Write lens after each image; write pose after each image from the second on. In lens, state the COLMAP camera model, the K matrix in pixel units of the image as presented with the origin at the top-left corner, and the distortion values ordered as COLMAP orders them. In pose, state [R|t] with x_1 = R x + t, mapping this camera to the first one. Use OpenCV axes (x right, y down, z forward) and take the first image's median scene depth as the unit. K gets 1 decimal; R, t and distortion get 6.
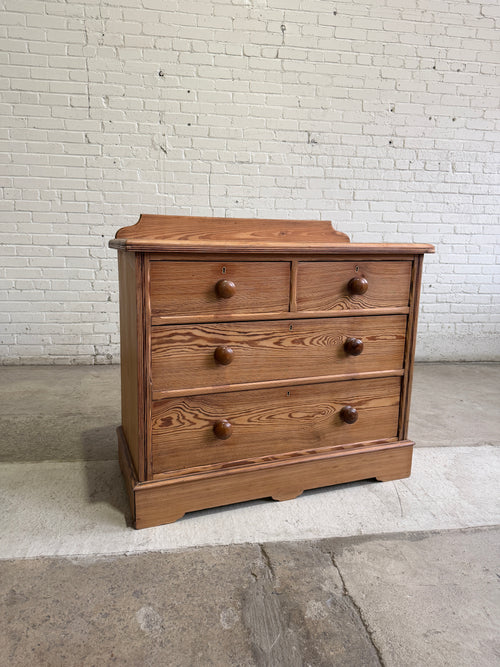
lens RADIAL K [[477.6, 0, 247.3], [0, 477.6, 332.1], [0, 0, 1]] dist [0.013034, -0.021827]
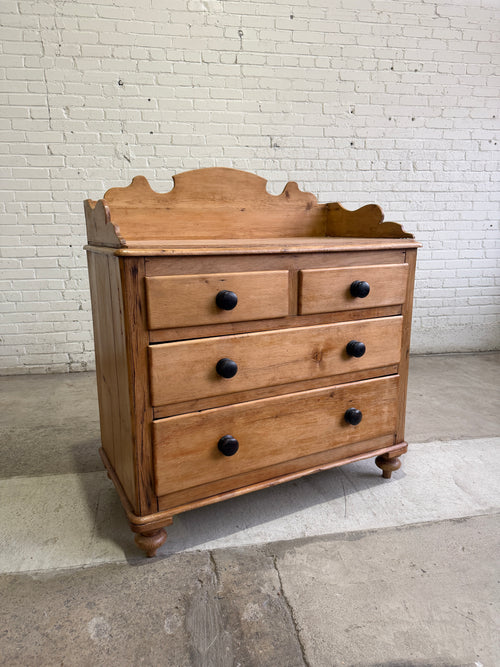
lens RADIAL K [[477.6, 0, 255.2], [0, 477.6, 335.4], [0, 0, 1]] dist [0.013034, -0.021827]
pose [[0.998908, -0.037798, 0.027465, 0.053614], [0.036773, 0.998642, 0.036905, -0.036155], [-0.028823, -0.035855, 0.998941, -0.030101]]
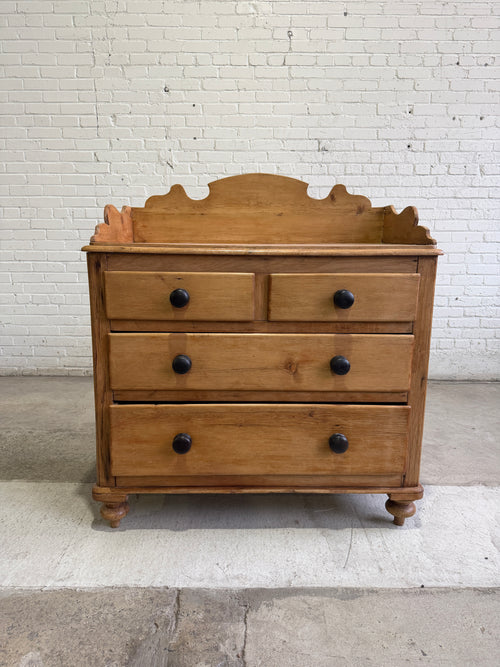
lens RADIAL K [[477.6, 0, 249.0], [0, 477.6, 331.8], [0, 0, 1]] dist [0.013034, -0.021827]
pose [[0.989876, 0.009857, -0.141594, 0.135269], [-0.009724, 0.999951, 0.001634, -0.034681], [0.141603, -0.000241, 0.989923, 0.031853]]
